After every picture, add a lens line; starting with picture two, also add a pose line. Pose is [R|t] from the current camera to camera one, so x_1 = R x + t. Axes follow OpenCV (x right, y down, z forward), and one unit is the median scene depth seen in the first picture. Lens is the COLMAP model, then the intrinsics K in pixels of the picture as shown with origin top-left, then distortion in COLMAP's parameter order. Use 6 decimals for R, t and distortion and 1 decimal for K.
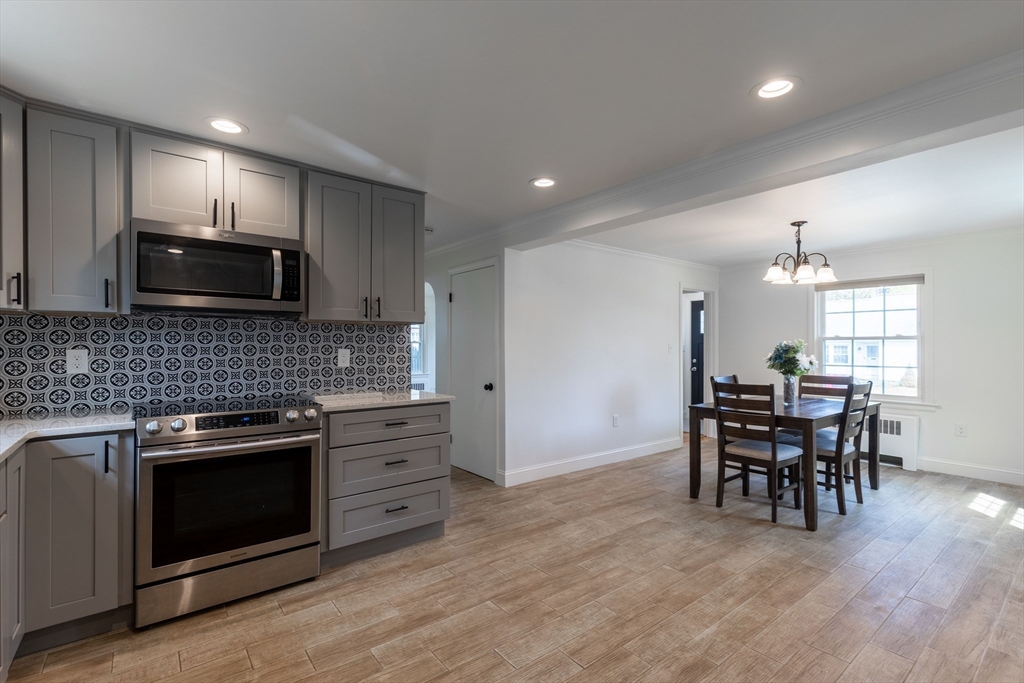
lens RADIAL K [[479.2, 0, 505.3], [0, 479.2, 341.6], [0, 0, 1]] dist [0.007464, -0.000480]
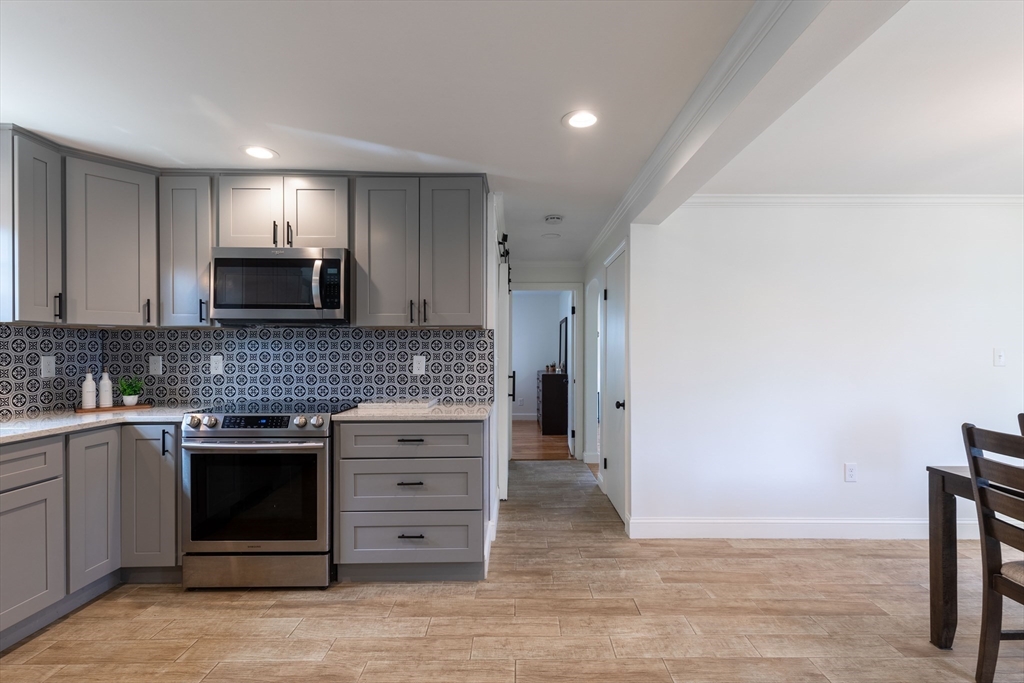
lens RADIAL K [[479.2, 0, 514.2], [0, 479.2, 348.7], [0, 0, 1]] dist [0.007464, -0.000480]
pose [[0.791246, -0.006161, -0.611467, 0.463725], [0.006626, 0.999977, -0.001503, 0.004325], [0.611462, -0.002862, 0.791269, 0.410928]]
